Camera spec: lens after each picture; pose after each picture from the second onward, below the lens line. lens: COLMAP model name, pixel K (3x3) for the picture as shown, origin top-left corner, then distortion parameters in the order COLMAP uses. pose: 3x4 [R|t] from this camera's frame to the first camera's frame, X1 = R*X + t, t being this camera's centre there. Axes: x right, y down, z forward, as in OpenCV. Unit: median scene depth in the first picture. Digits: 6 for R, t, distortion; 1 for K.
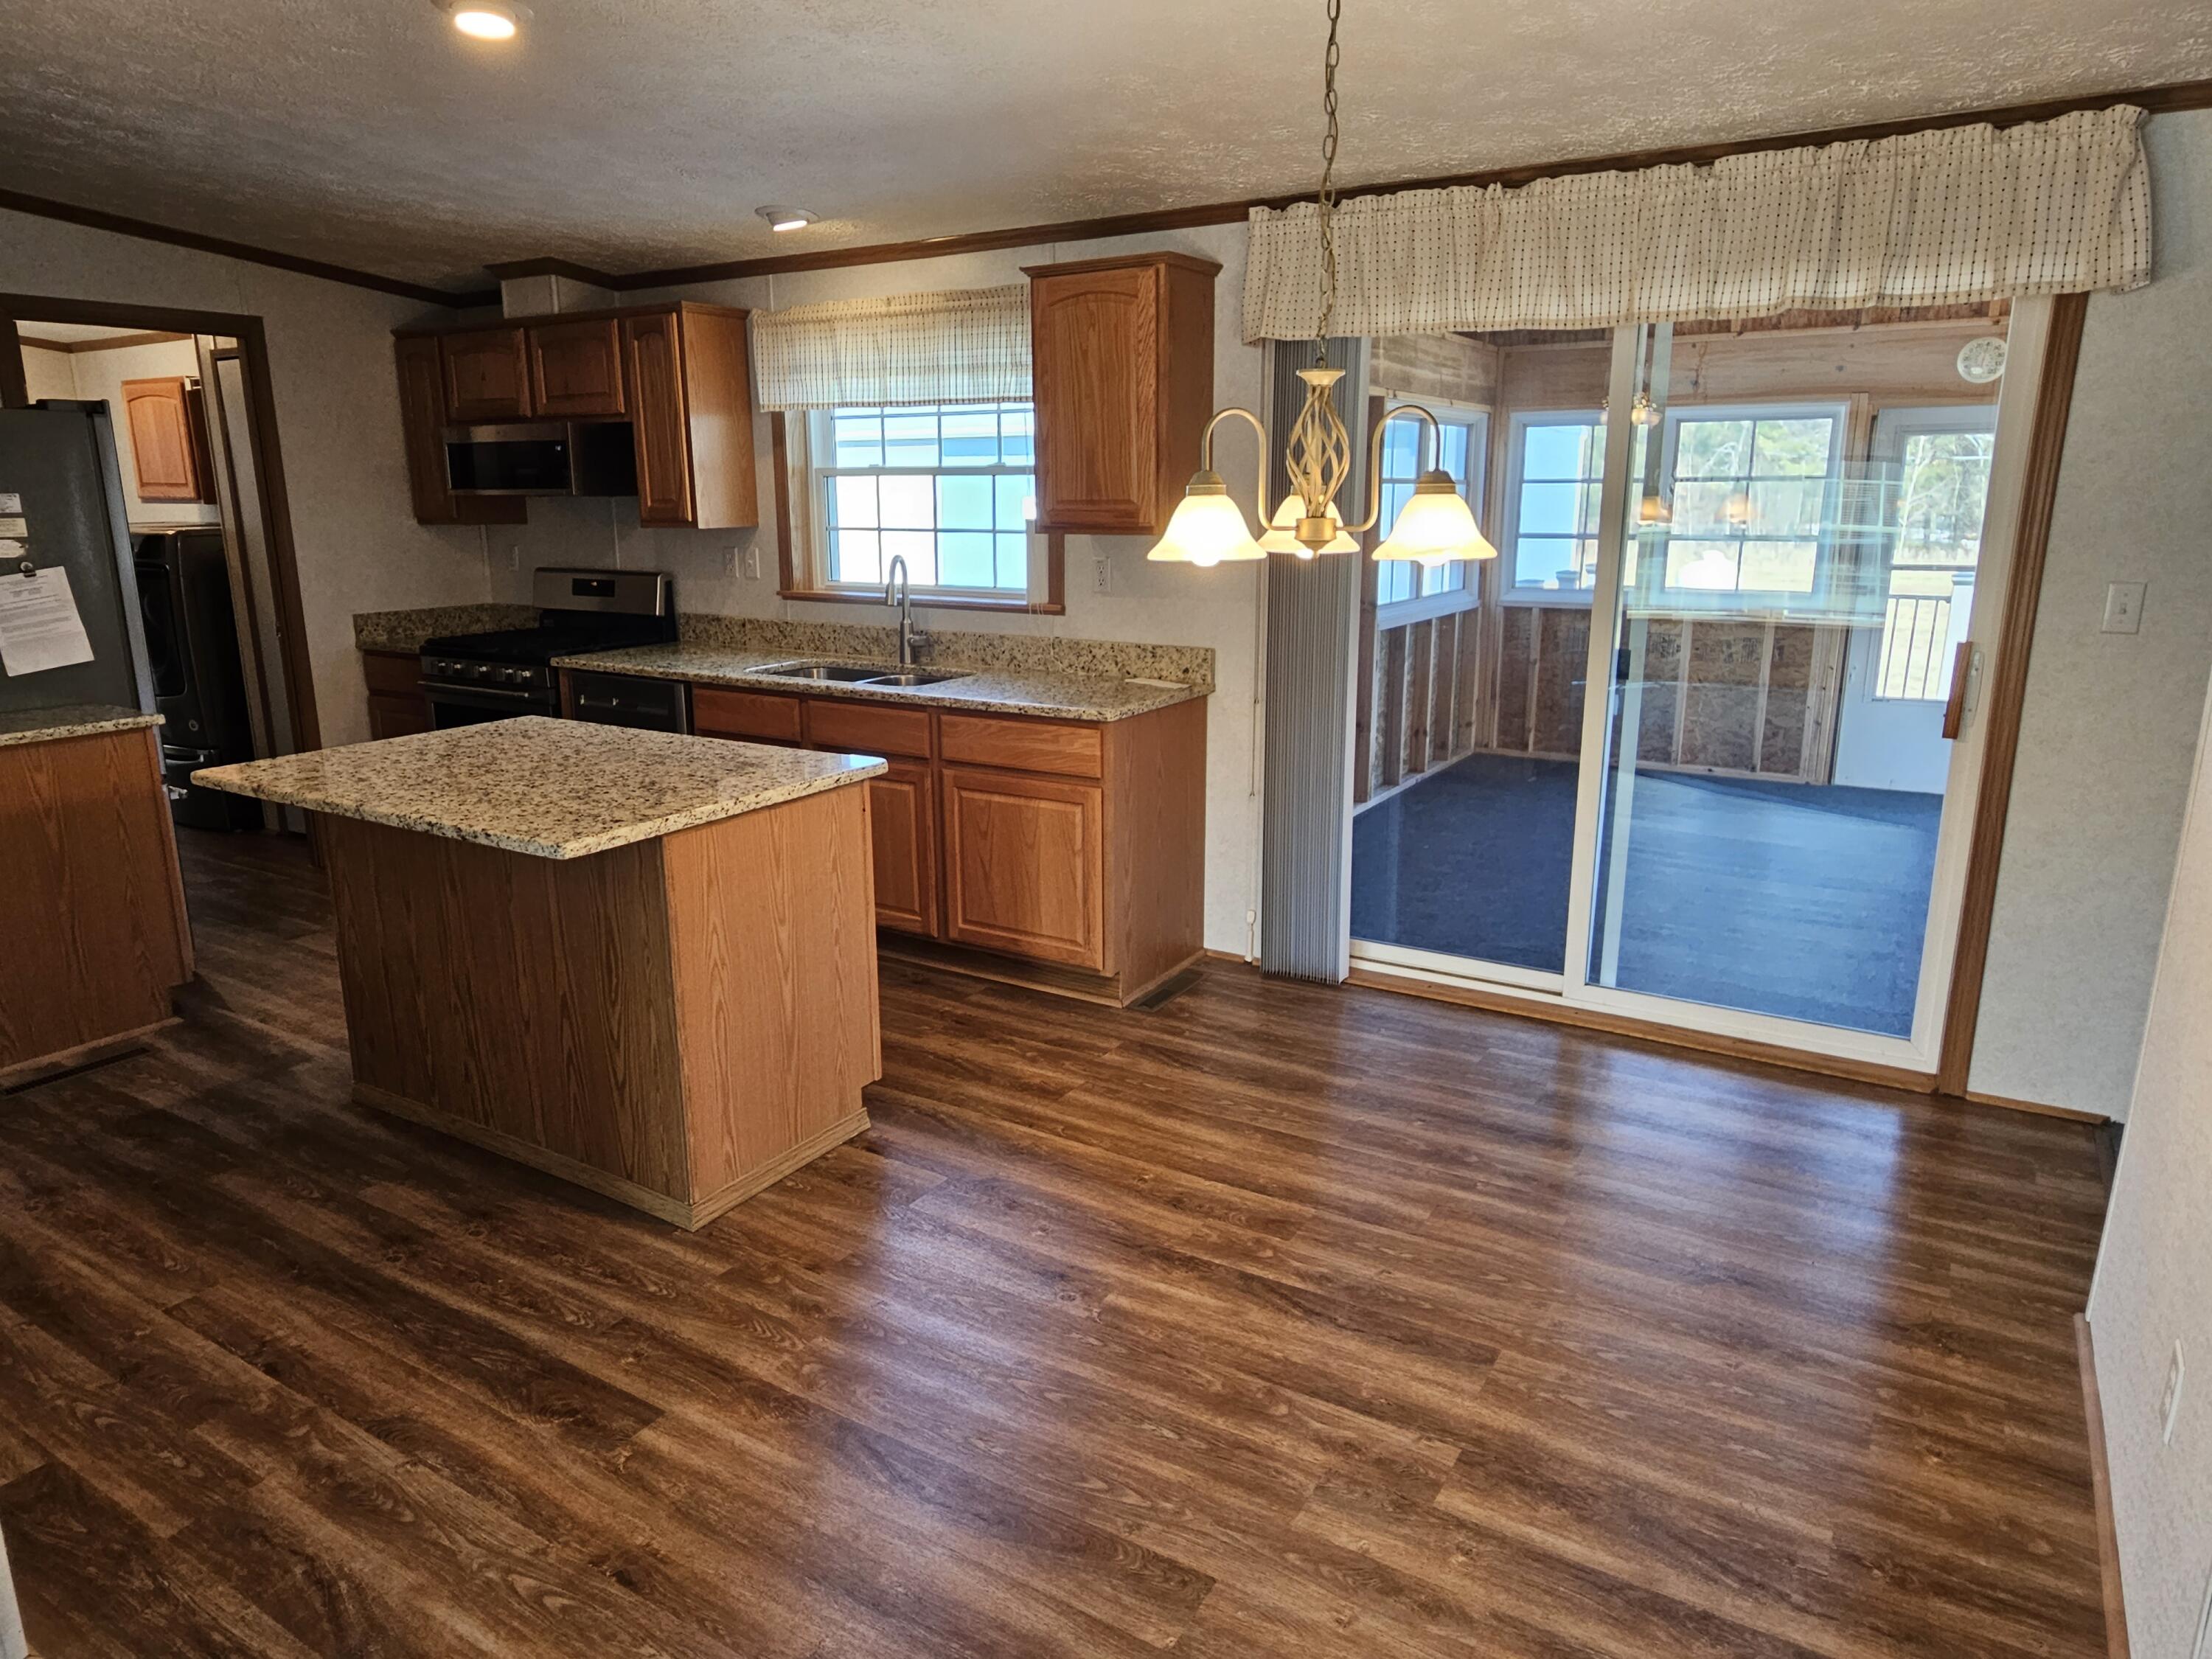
lens RADIAL K [[1406.6, 0, 1100.7], [0, 1406.6, 828.0], [0, 0, 1]] dist [-0.002208, 0.001030]
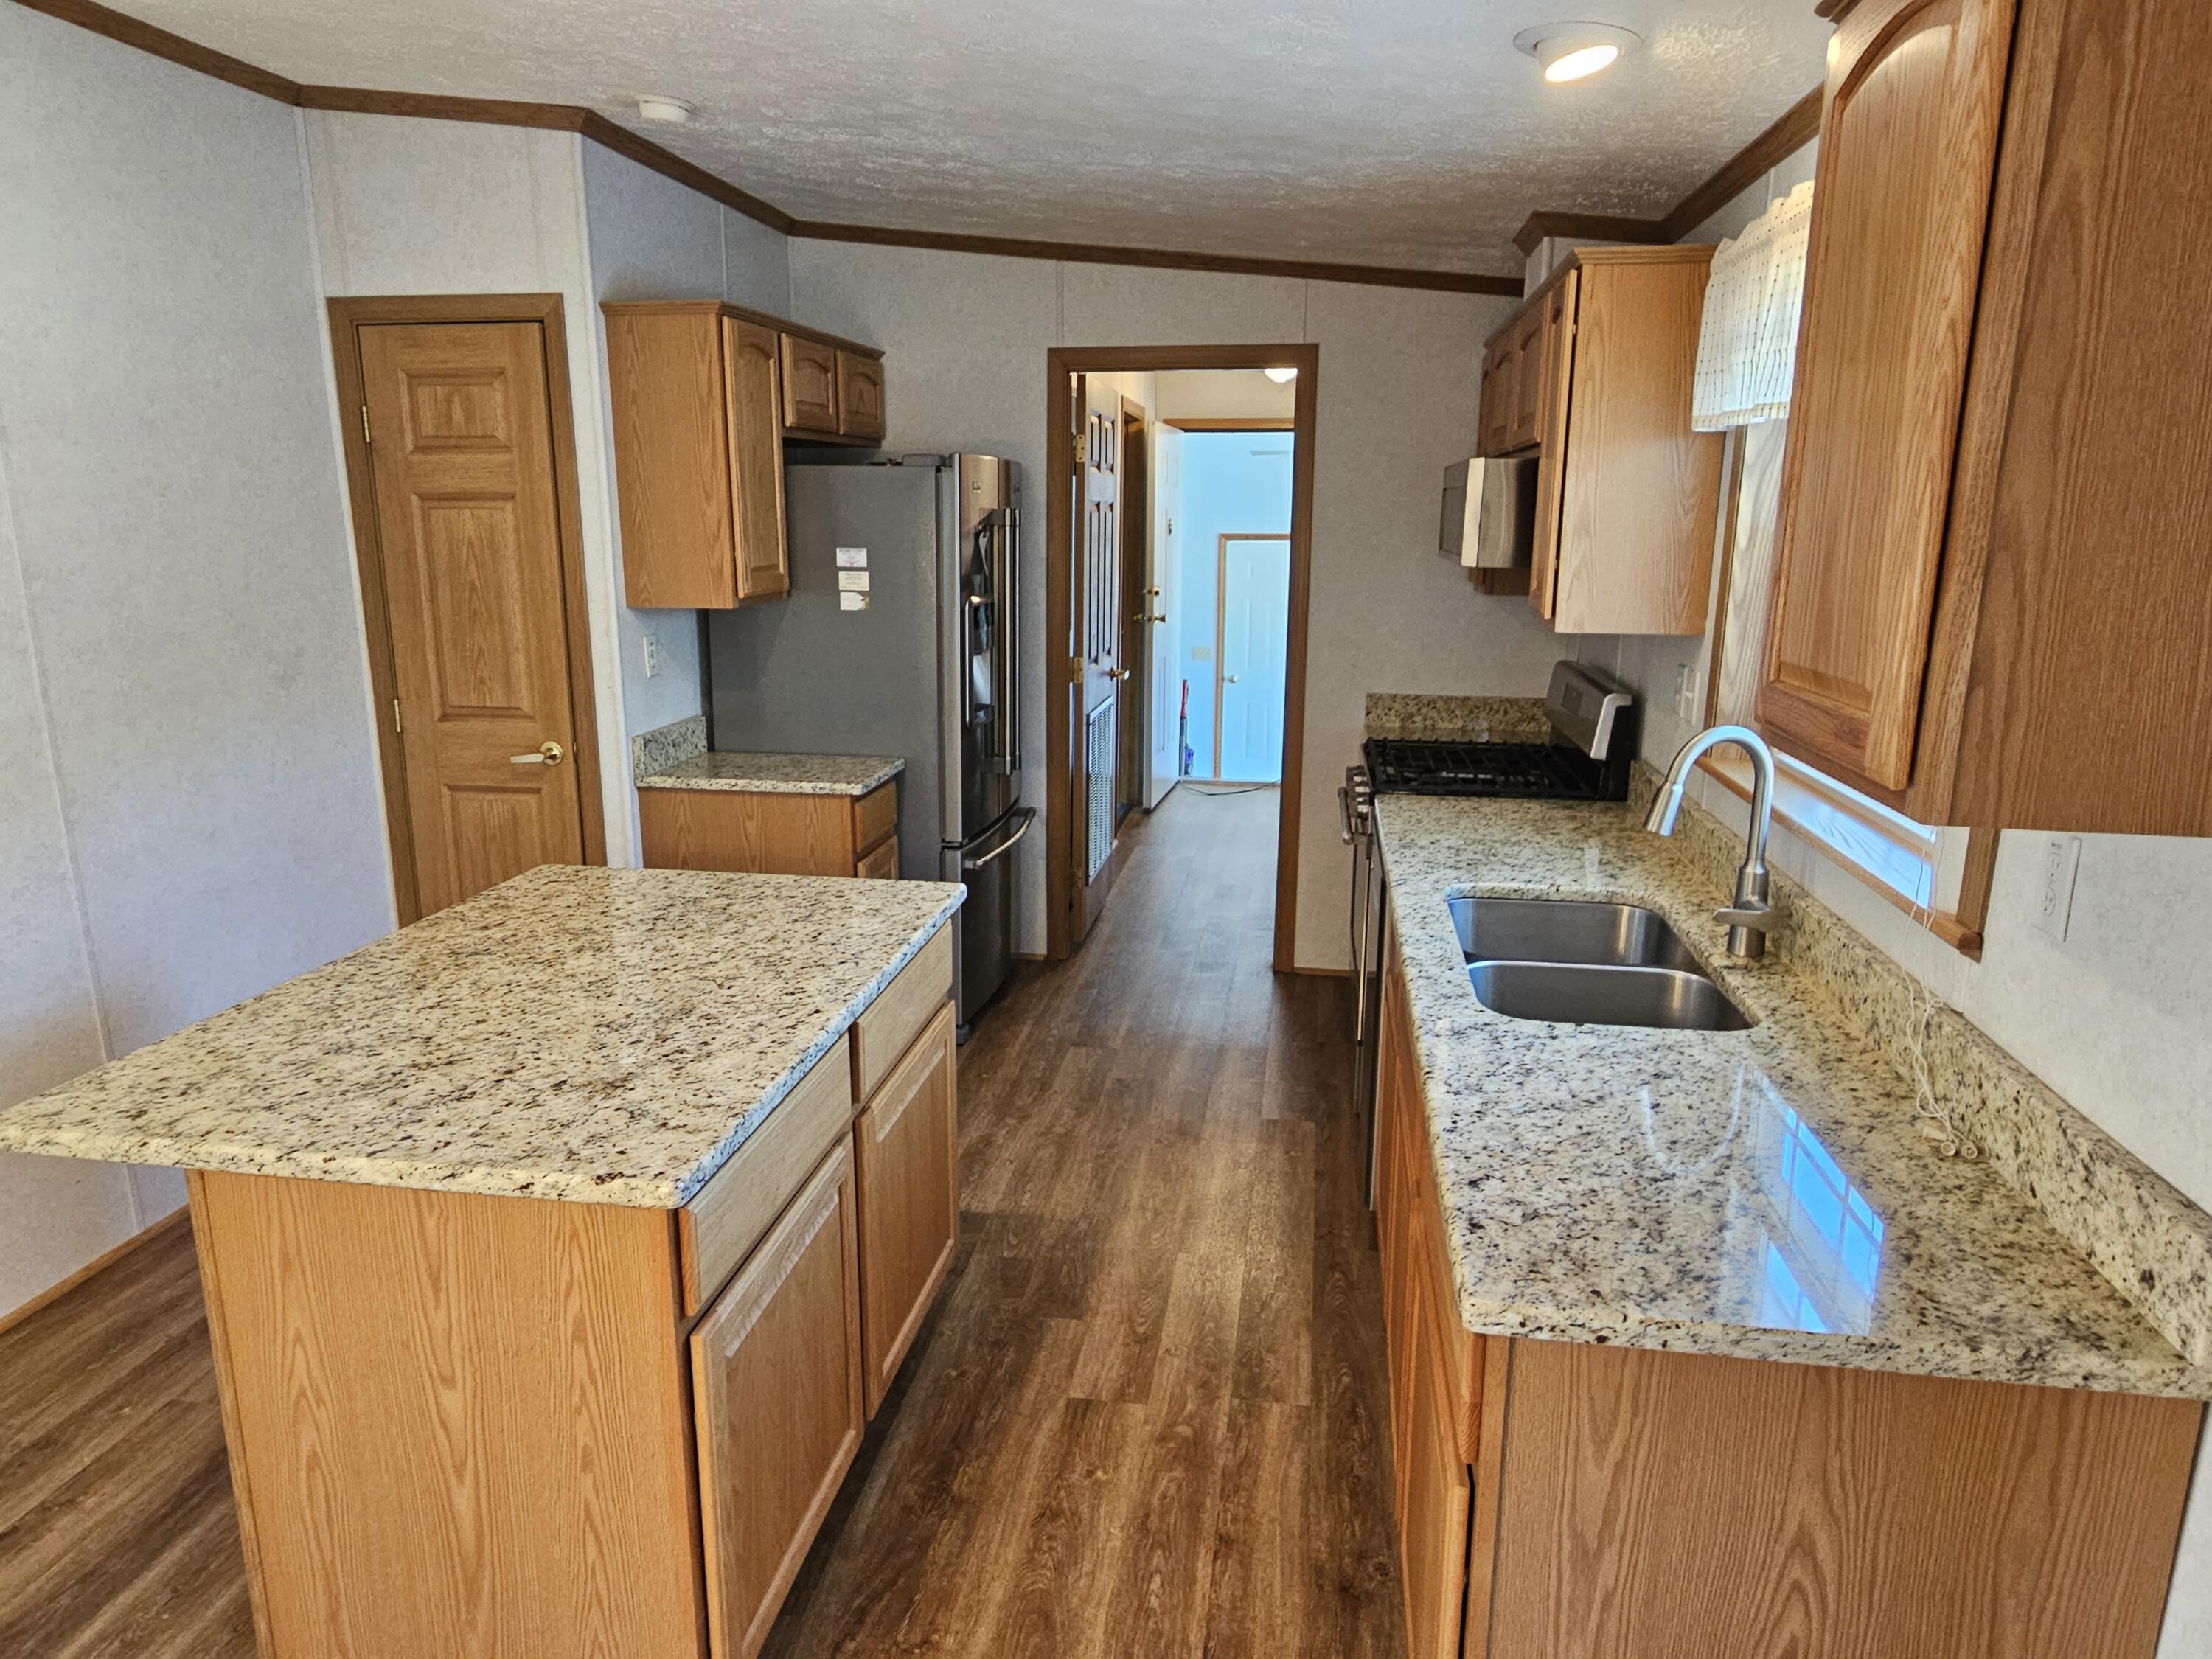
lens RADIAL K [[1406.6, 0, 1097.8], [0, 1406.6, 820.5], [0, 0, 1]] dist [-0.002208, 0.001030]
pose [[0.369855, 0.209539, -0.905152, 0.242562], [-0.226886, 0.965110, 0.130710, -0.208609], [0.900960, 0.157023, 0.404492, 0.734006]]
